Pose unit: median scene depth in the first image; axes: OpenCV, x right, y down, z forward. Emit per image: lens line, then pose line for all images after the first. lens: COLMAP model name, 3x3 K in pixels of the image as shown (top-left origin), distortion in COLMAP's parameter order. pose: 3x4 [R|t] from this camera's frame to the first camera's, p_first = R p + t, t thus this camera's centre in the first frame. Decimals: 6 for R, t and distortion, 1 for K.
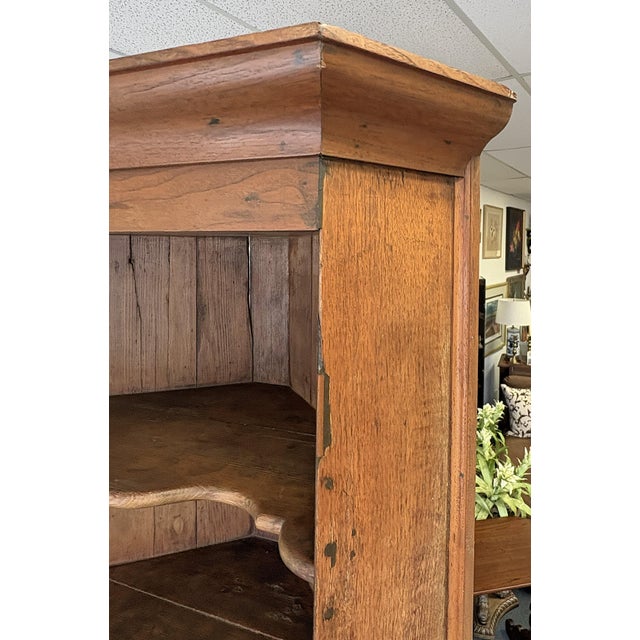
lens RADIAL K [[442.1, 0, 380.8], [0, 442.1, 266.3], [0, 0, 1]] dist [0.001999, -0.001196]
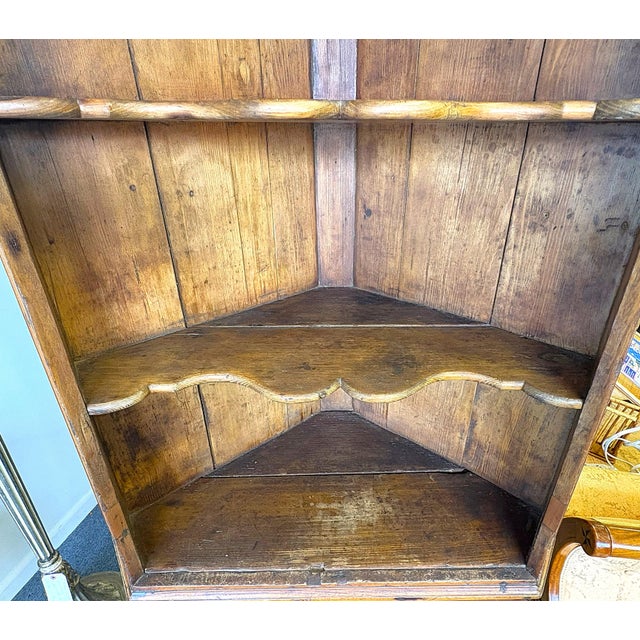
lens RADIAL K [[388.9, 0, 338.6], [0, 388.9, 322.2], [0, 0, 1]] dist [-0.004465, 0.002813]
pose [[0.927713, -0.176830, 0.328755, -0.628829], [0.020207, 0.903183, 0.428780, 0.713542], [-0.372747, -0.391142, 0.841468, 0.134332]]
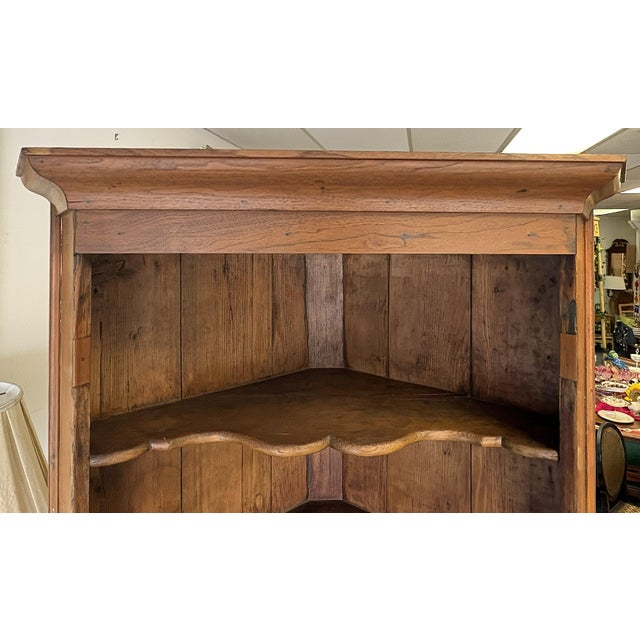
lens RADIAL K [[419.4, 0, 335.8], [0, 419.4, 247.5], [0, 0, 1]] dist [-0.007922, 0.010882]
pose [[0.924326, -0.005690, 0.381562, -0.692783], [0.017693, 0.999453, -0.027957, -0.032048], [-0.381194, 0.032592, 0.923920, -0.085468]]
